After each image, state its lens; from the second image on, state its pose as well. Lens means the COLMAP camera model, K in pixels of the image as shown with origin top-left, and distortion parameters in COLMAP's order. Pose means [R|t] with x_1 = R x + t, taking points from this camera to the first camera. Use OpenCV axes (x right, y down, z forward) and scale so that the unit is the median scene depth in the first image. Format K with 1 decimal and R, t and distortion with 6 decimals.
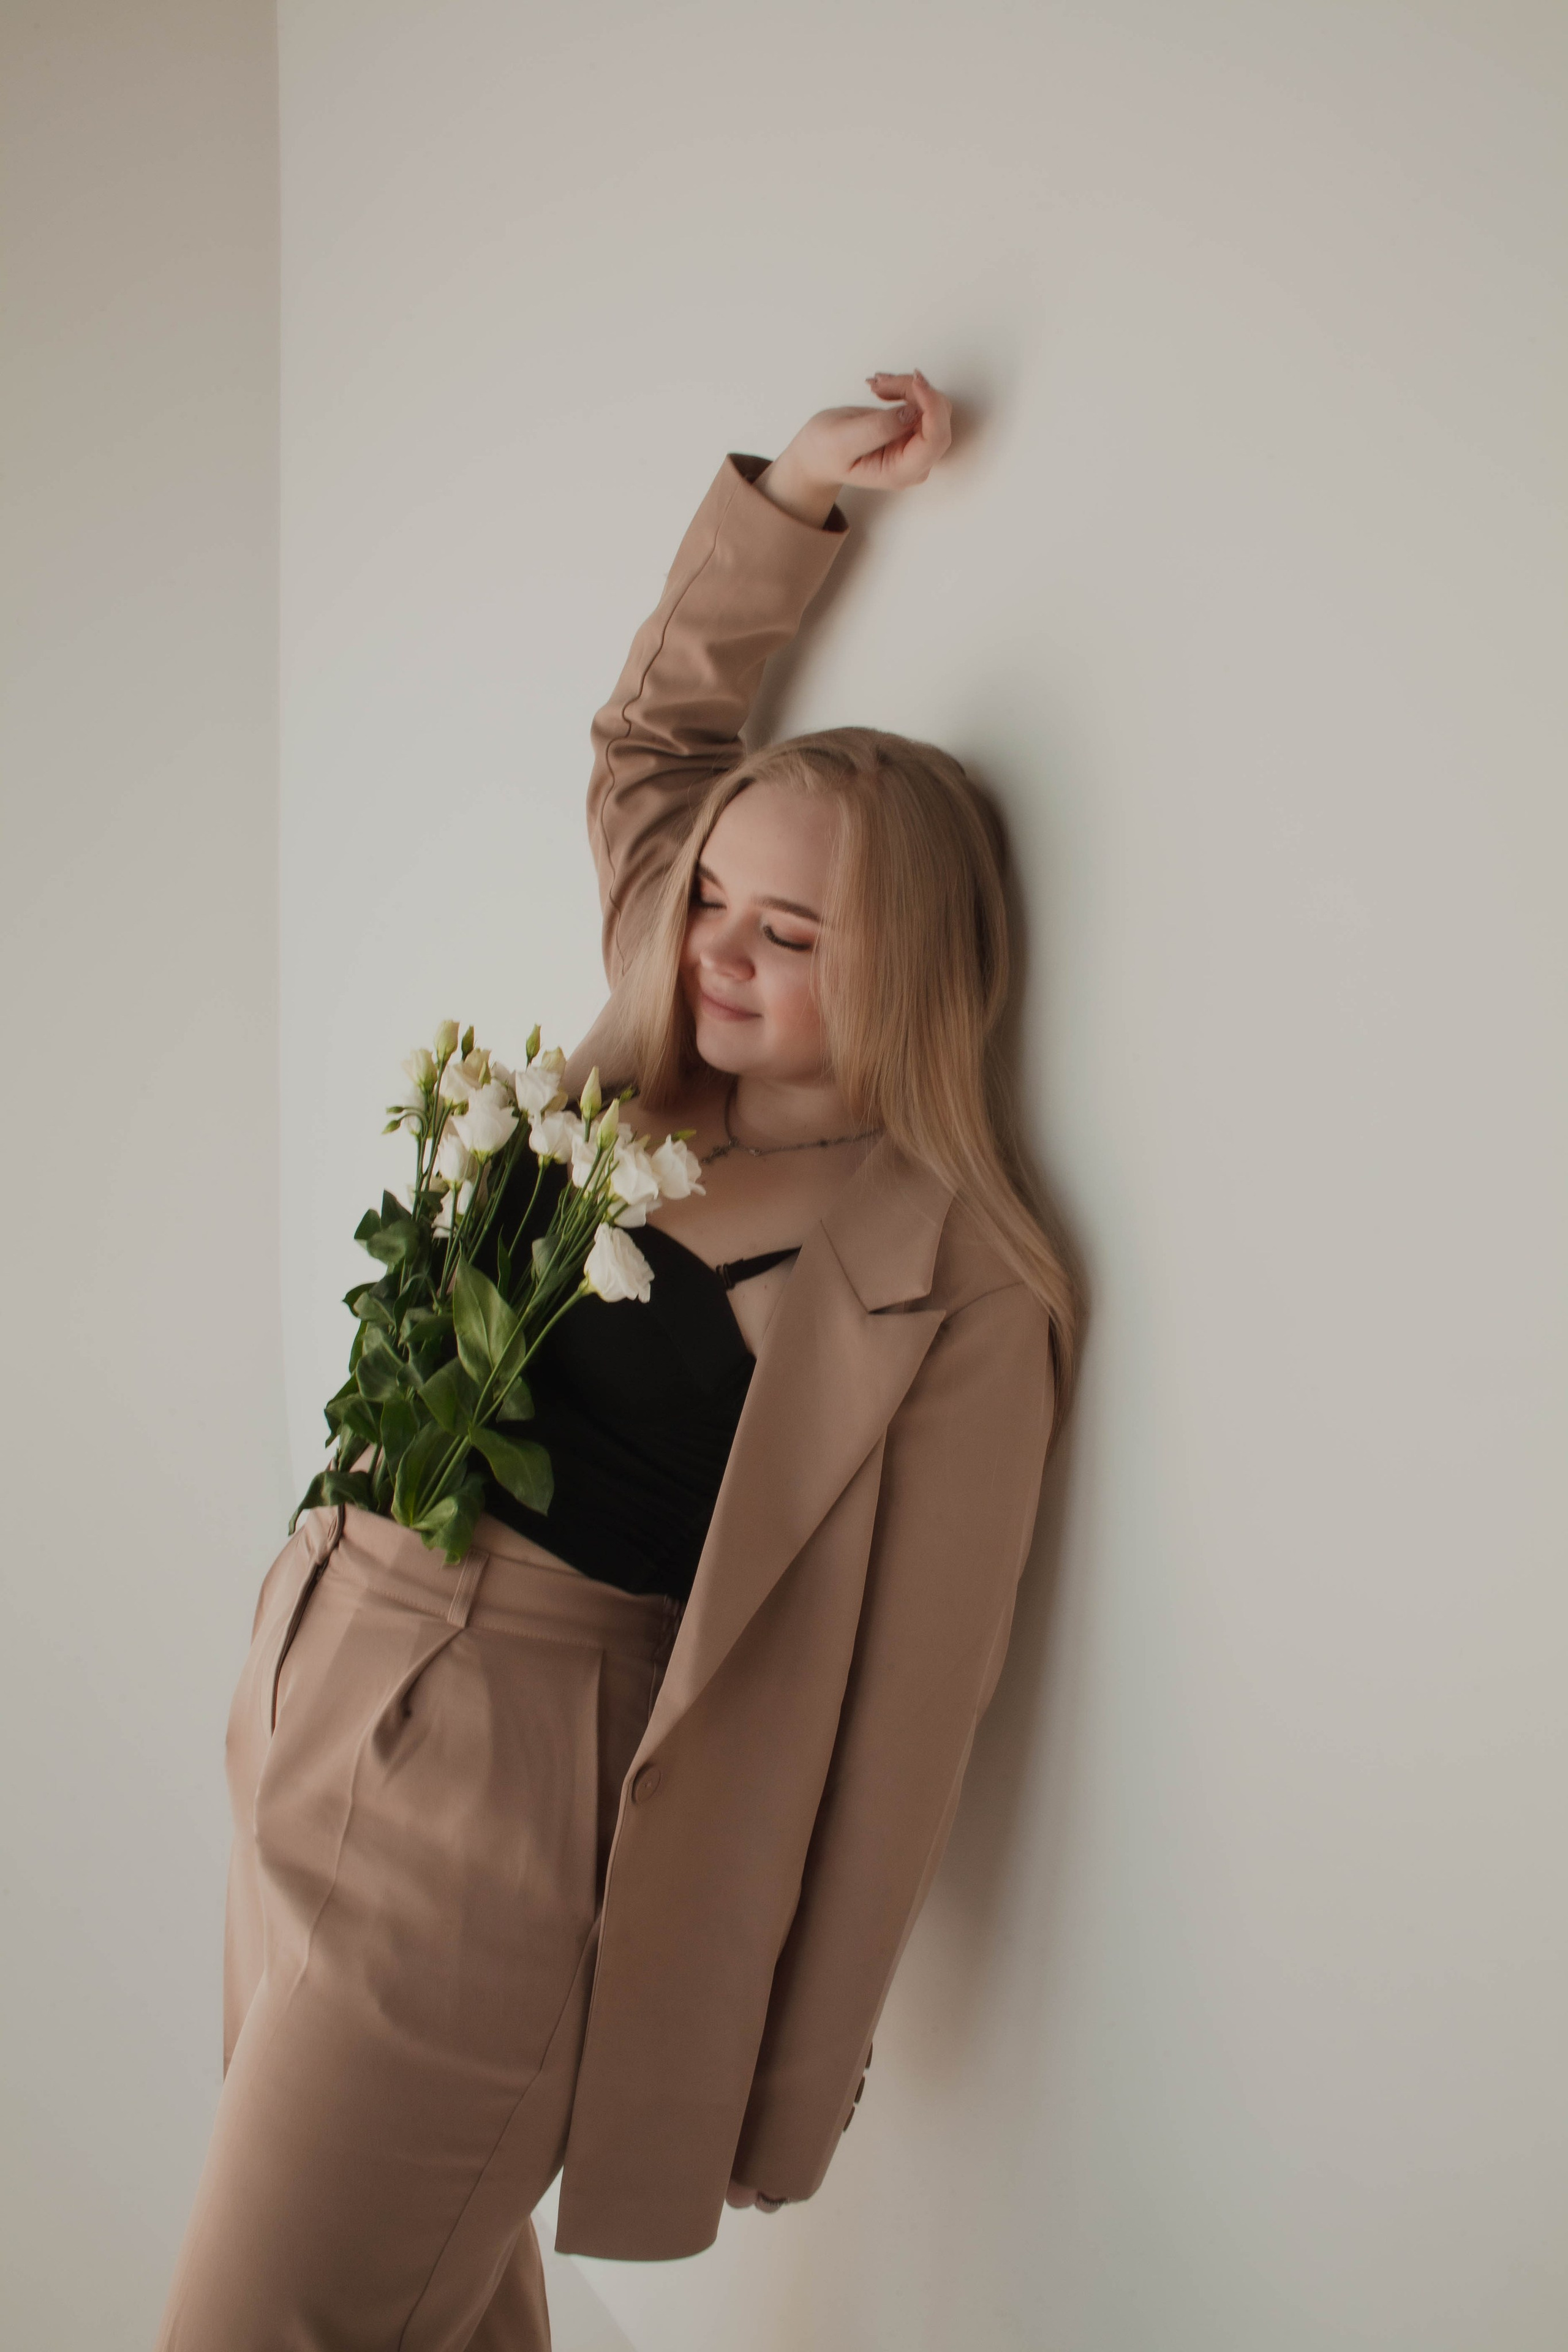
lens RADIAL K [[1972.7, 0, 784.0], [0, 1972.7, 1176.0], [0, 0, 1]] dist [0.000301, 0.010685]
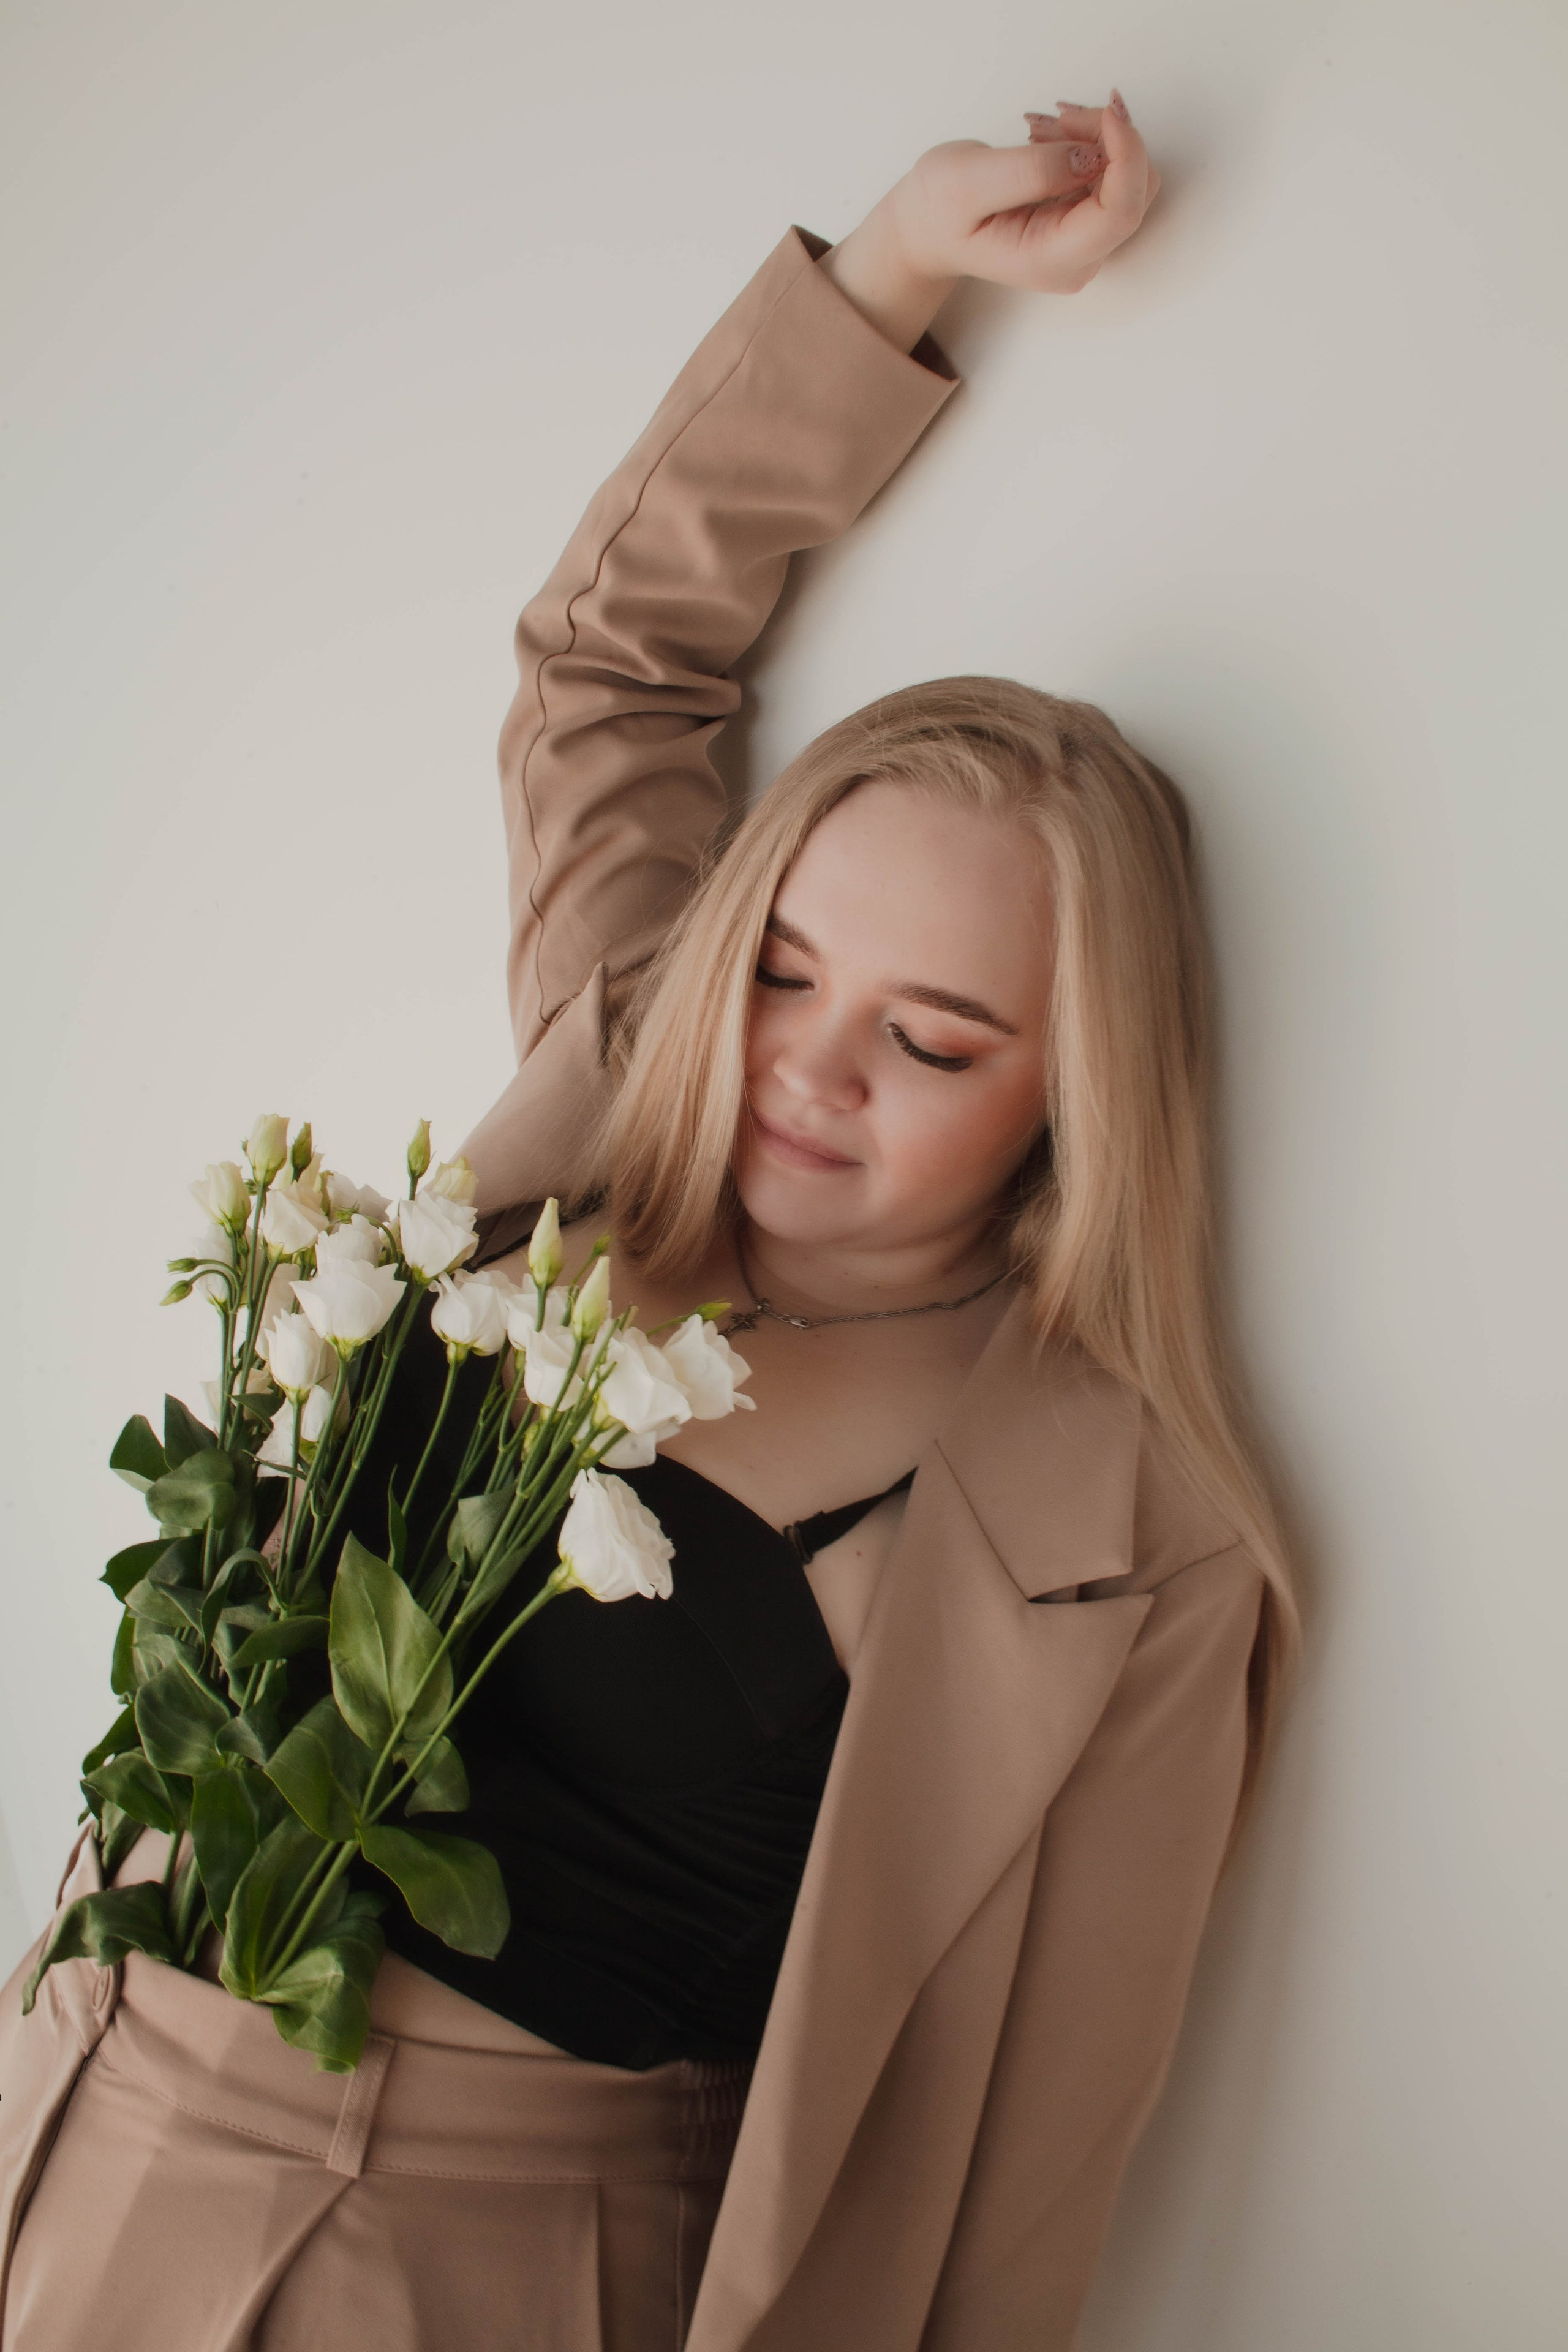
lens RADIAL K [[1972.7, 0, 784.0], [0, 1972.7, 1176.0], [0, 0, 1]] dist [0.000301, 0.010685]
pose [[0.982702, -0.025440, 0.183437, -0.135950], [0.027151, 0.999608, -0.006824, -0.055567], [-0.183192, 0.011687, 0.983008, 0.398528]]
